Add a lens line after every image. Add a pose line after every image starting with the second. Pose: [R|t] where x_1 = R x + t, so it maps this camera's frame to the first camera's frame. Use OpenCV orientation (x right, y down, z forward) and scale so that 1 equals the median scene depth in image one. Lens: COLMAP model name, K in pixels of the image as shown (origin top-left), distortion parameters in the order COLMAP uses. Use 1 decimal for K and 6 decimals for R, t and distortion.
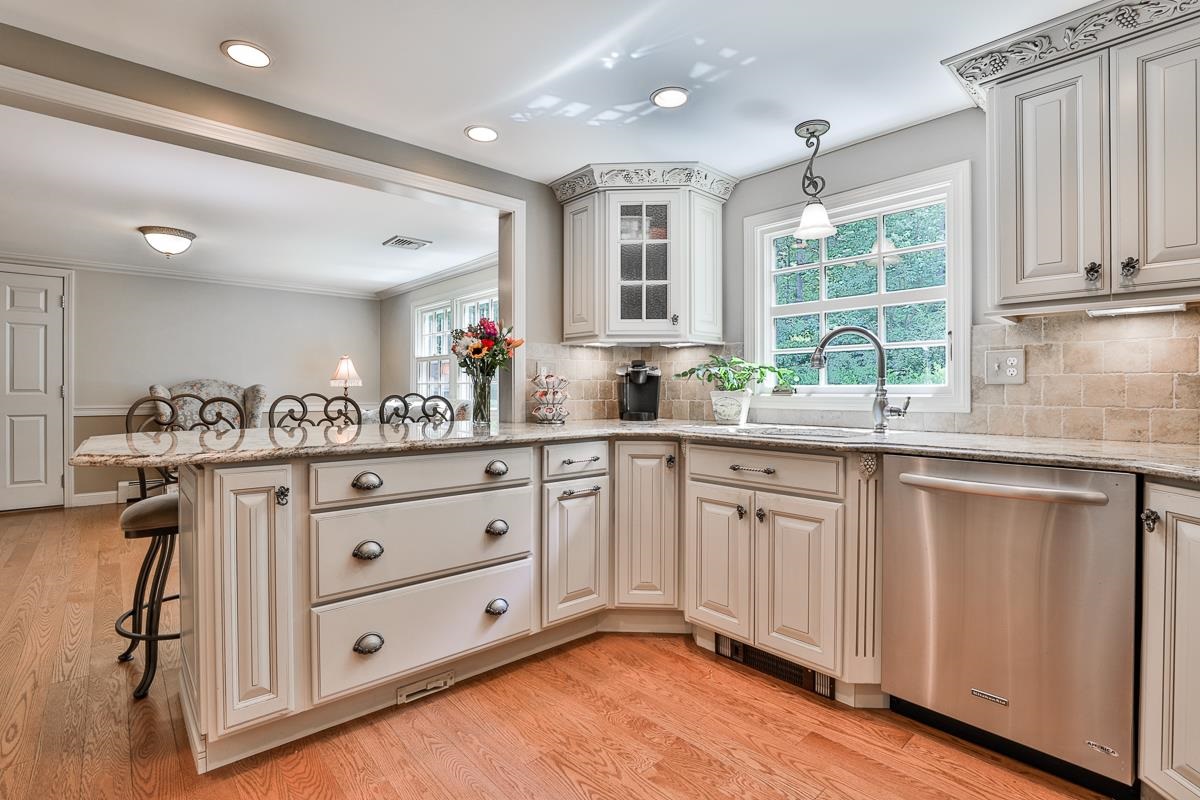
lens RADIAL K [[560.8, 0, 605.2], [0, 560.8, 384.9], [0, 0, 1]] dist [-0.000179, 0.000030]
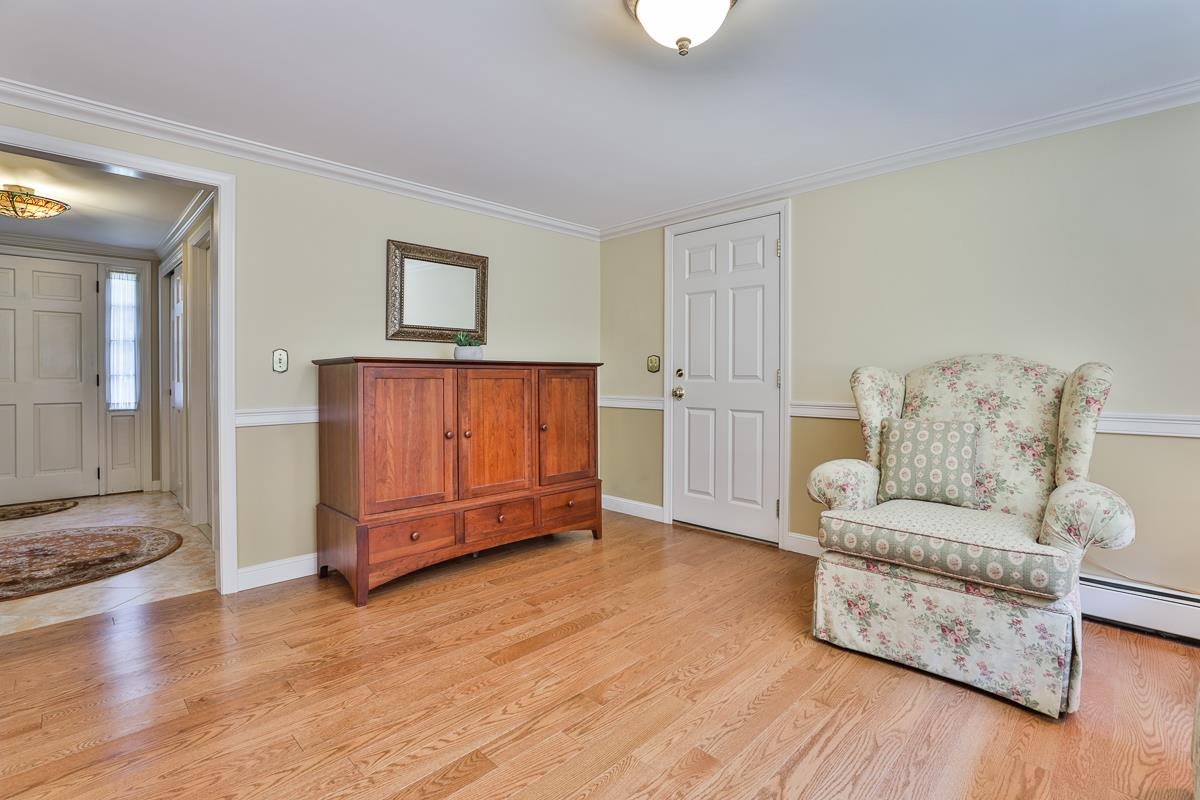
lens RADIAL K [[560.8, 0, 605.2], [0, 560.8, 384.9], [0, 0, 1]] dist [-0.000179, 0.000030]
pose [[0.063737, 0.013116, -0.997881, -0.296013], [0.004529, 0.999900, 0.013432, 0.009301], [0.997956, -0.005375, 0.063672, 0.747825]]
